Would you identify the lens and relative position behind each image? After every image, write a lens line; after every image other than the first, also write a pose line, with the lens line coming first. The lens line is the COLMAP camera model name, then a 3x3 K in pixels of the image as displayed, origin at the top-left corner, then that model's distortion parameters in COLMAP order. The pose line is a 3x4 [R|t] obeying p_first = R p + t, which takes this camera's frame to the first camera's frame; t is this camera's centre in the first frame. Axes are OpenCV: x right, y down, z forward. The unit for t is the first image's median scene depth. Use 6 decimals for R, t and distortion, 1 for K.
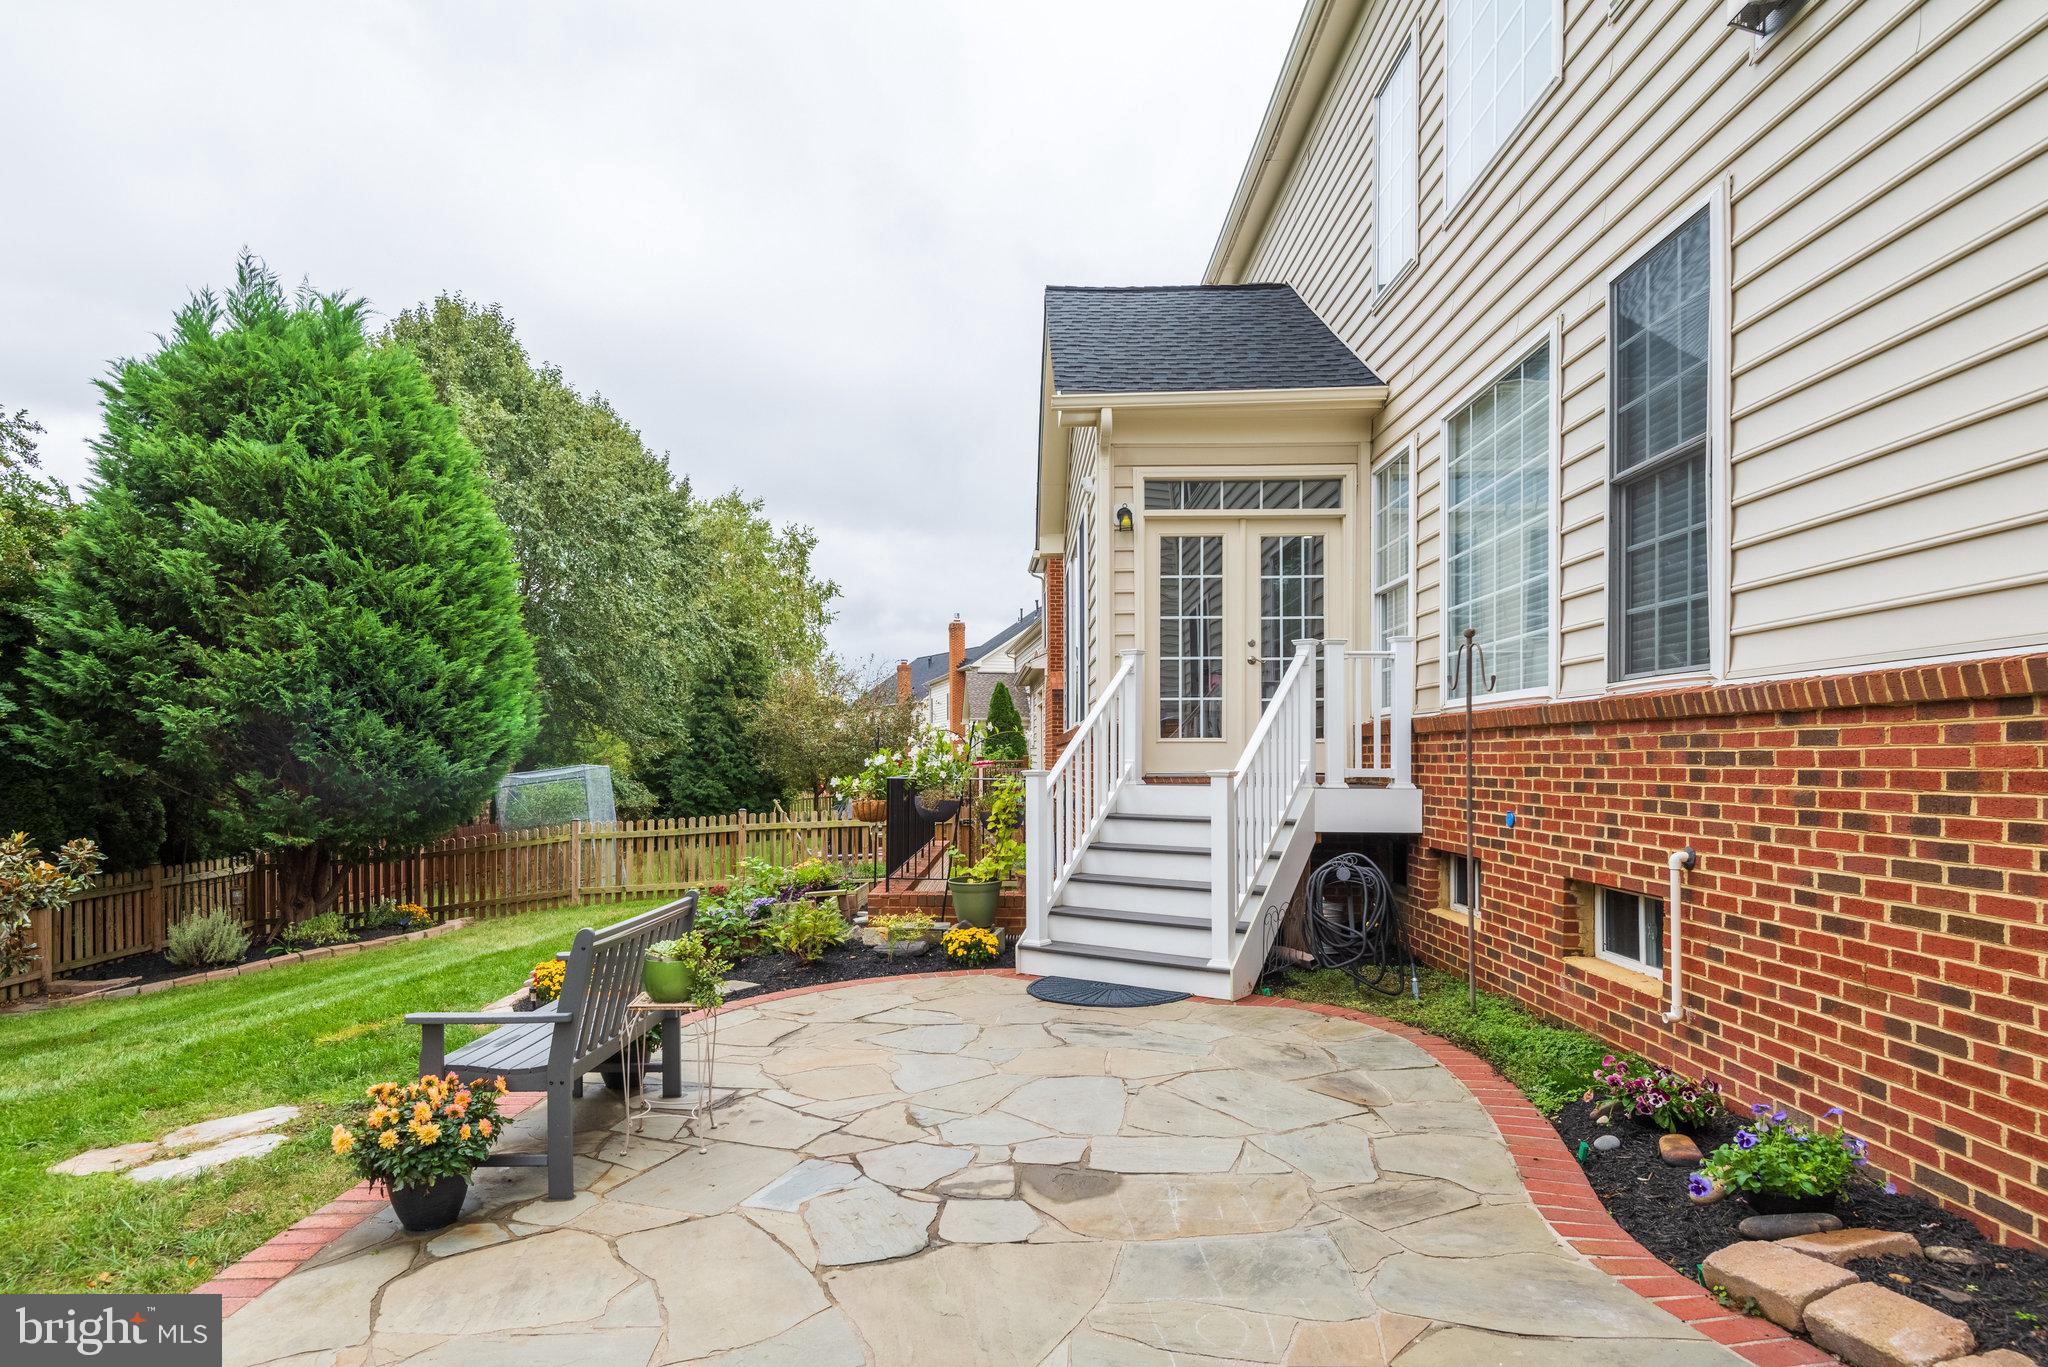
lens RADIAL K [[1185.2, 0, 1030.5], [0, 1185.2, 749.3], [0, 0, 1]] dist [0.044422, -0.036869]
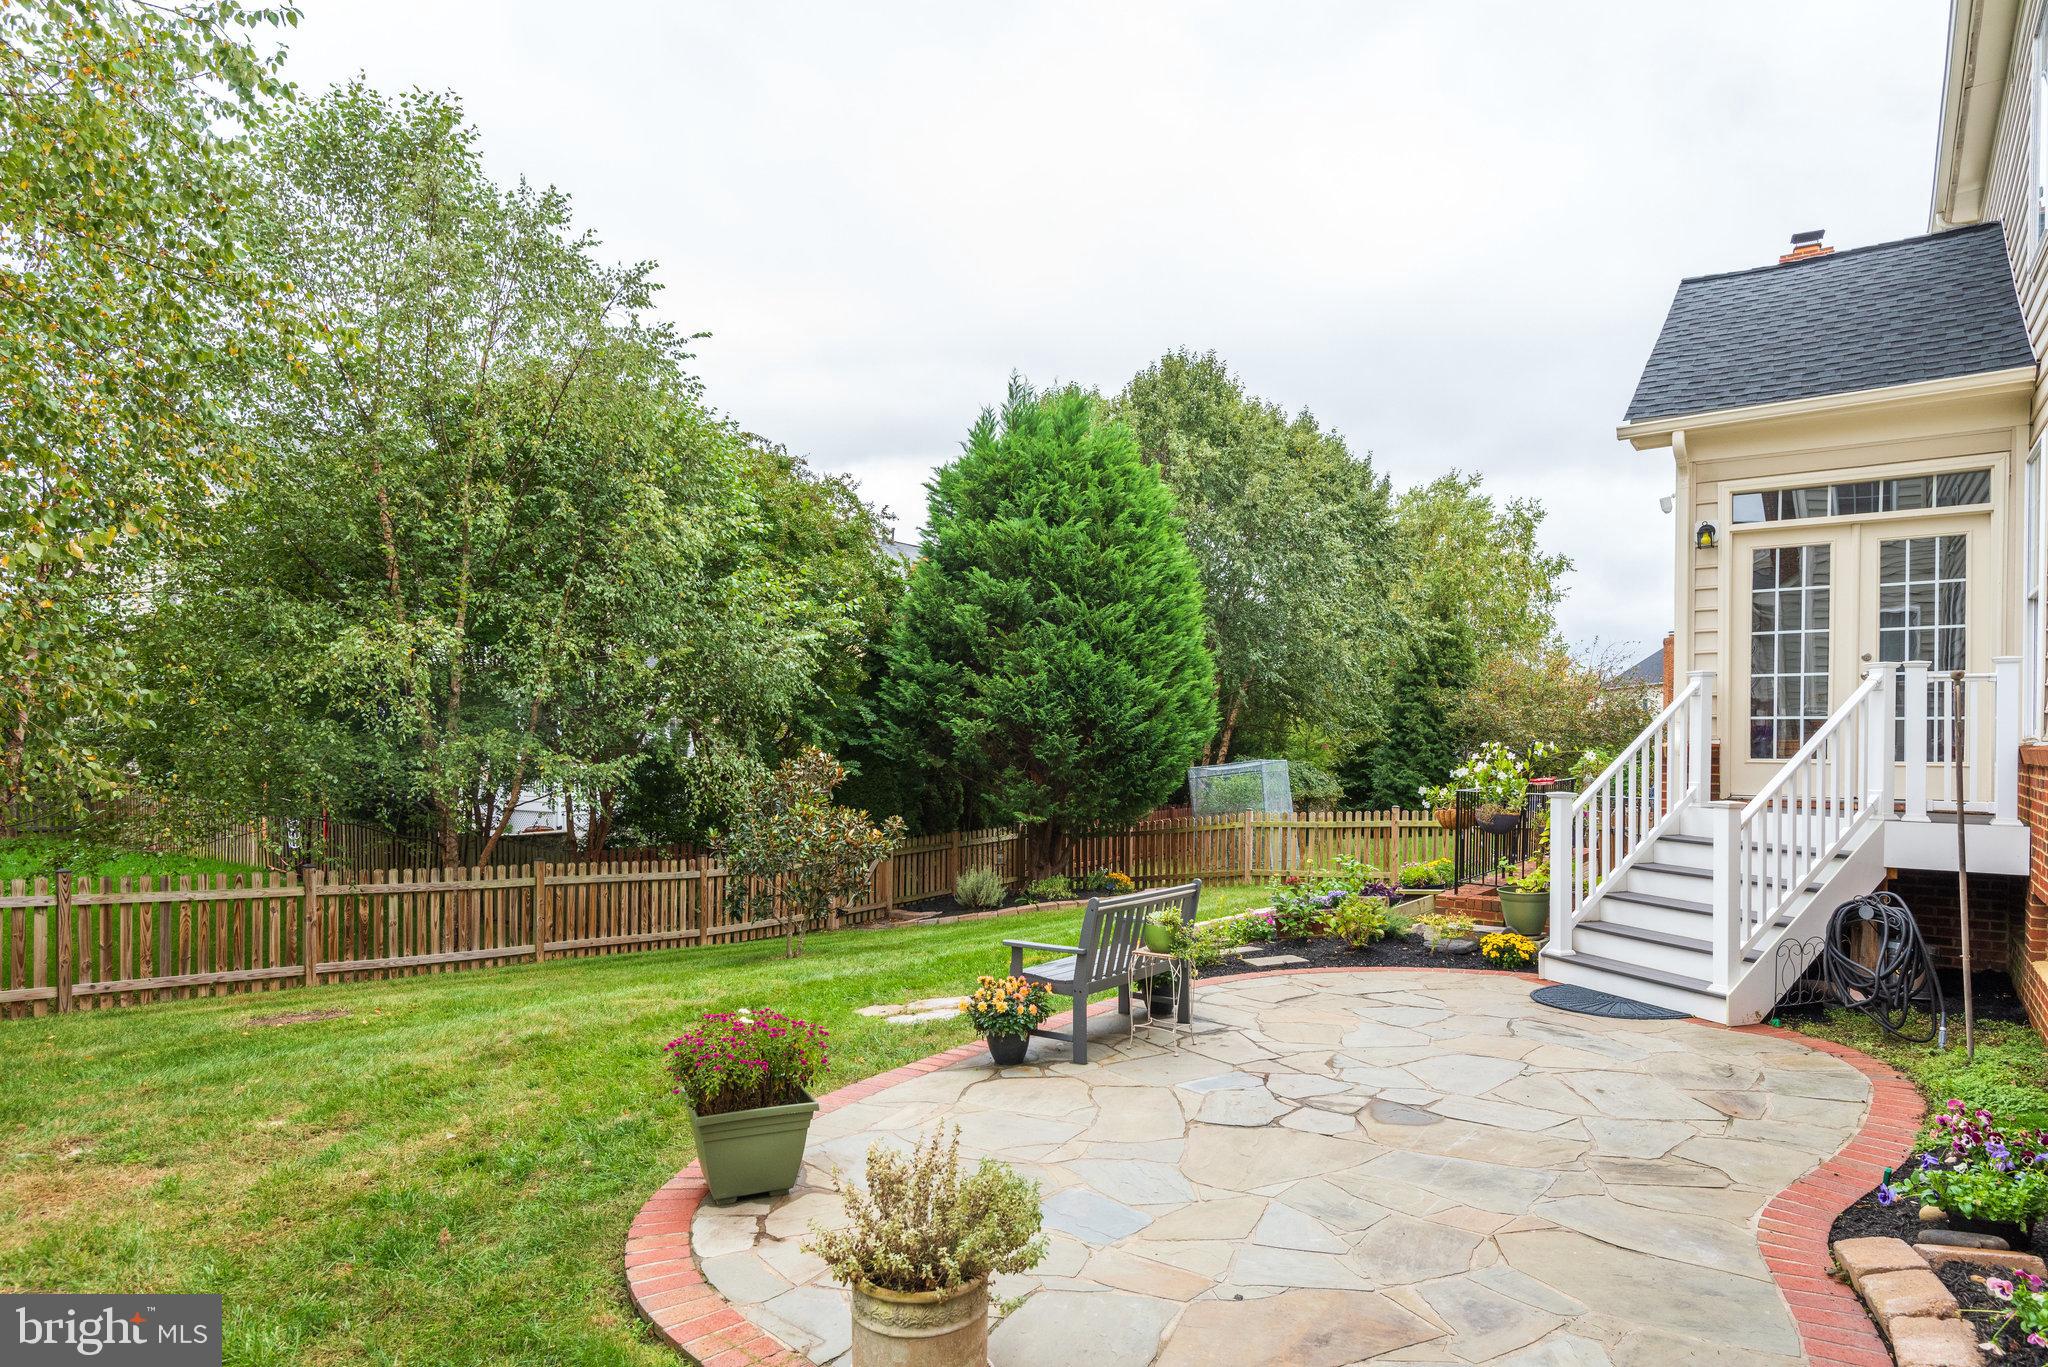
lens RADIAL K [[1187.3, 0, 1024.0], [0, 1187.3, 683.5], [0, 0, 1]] dist [0.007467, -0.001015]
pose [[0.829978, -0.018111, -0.557502, 0.106761], [-0.006407, 0.999097, -0.041996, -0.017109], [0.557760, 0.038428, 0.829112, -0.094208]]
